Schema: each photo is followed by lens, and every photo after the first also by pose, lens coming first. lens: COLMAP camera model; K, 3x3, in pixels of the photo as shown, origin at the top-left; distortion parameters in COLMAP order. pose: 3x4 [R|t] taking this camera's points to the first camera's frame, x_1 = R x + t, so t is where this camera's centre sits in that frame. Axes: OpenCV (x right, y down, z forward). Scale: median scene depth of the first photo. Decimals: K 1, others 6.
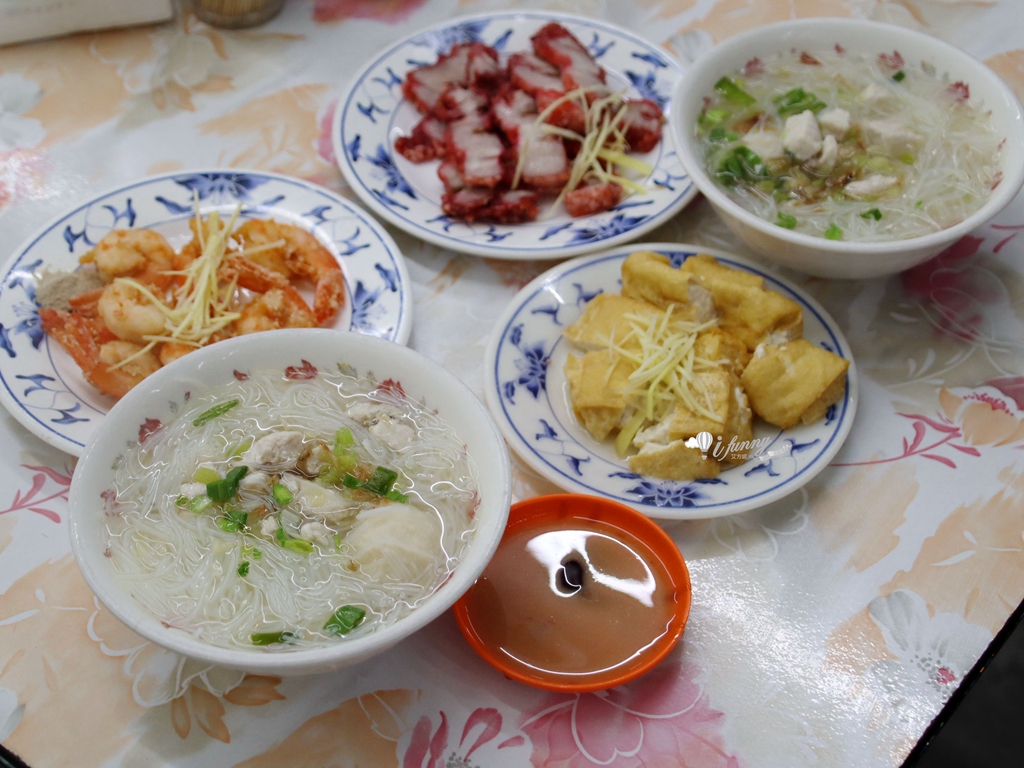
lens RADIAL K [[1691.9, 0, 512.0], [0, 1691.9, 384.0], [0, 0, 1]] dist [0.017159, 0.221686]
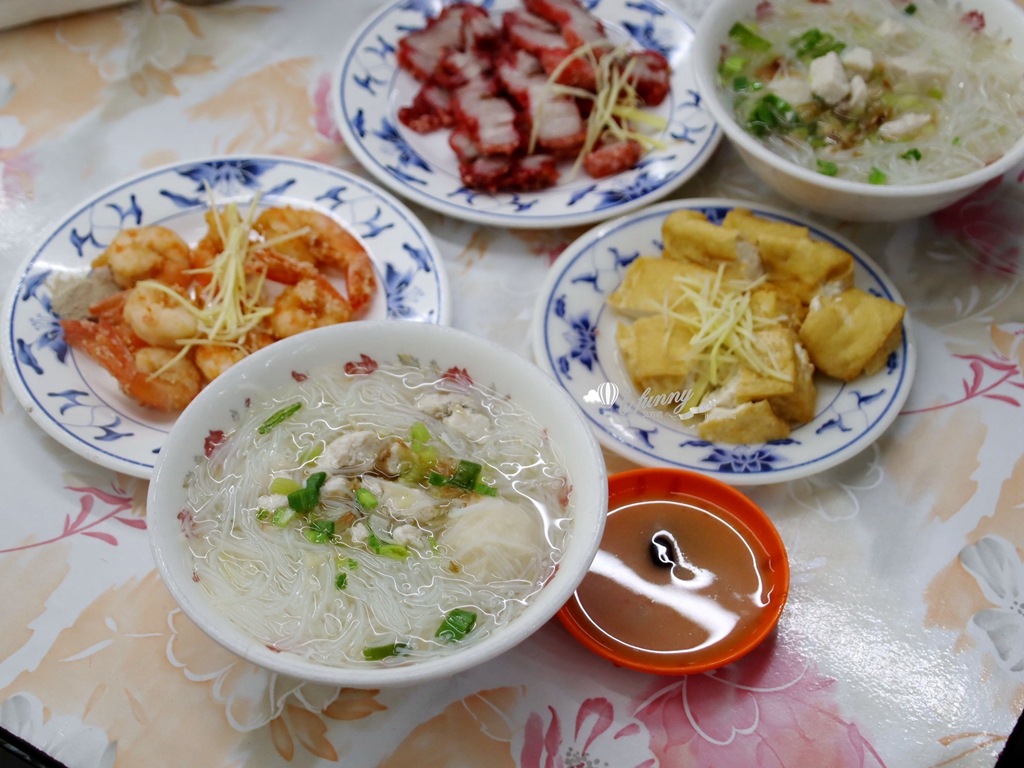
lens RADIAL K [[1691.9, 0, 512.0], [0, 1691.9, 384.0], [0, 0, 1]] dist [0.017159, 0.221686]
pose [[0.993791, -0.084539, 0.072337, -0.100426], [0.081858, 0.995870, 0.039269, -0.025740], [-0.075358, -0.033103, 0.996607, 0.035486]]
